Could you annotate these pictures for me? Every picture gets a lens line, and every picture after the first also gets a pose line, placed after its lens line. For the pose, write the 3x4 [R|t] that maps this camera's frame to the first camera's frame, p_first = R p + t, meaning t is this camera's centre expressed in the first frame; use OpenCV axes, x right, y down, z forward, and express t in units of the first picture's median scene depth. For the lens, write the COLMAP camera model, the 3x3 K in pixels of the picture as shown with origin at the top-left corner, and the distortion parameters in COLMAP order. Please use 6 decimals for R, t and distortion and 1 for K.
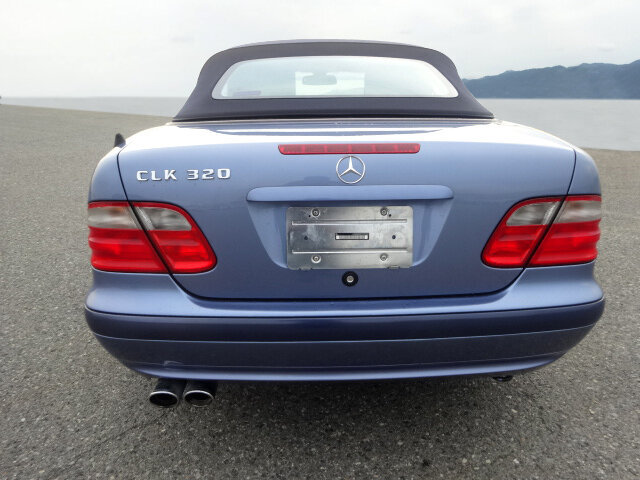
lens RADIAL K [[459.7, 0, 320.0], [0, 459.7, 240.0], [0, 0, 1]] dist [0.004320, 0.003134]
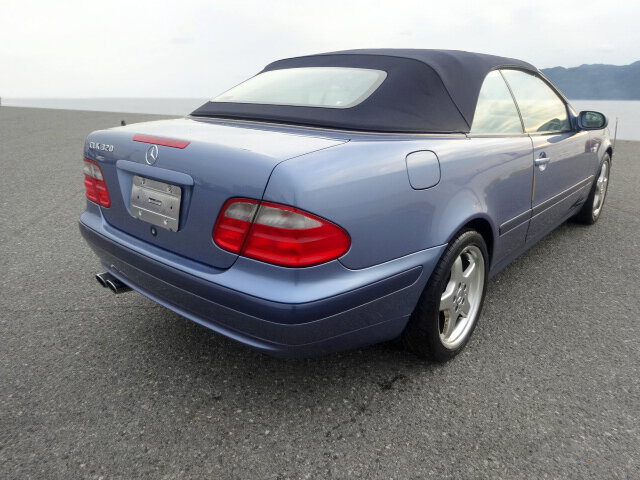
lens RADIAL K [[459.7, 0, 320.0], [0, 459.7, 240.0], [0, 0, 1]] dist [0.004320, 0.003134]
pose [[0.746071, 0.228083, -0.625585, 1.361762], [-0.219061, 0.971281, 0.092870, -0.136932], [0.628801, 0.067754, 0.774609, 0.208440]]
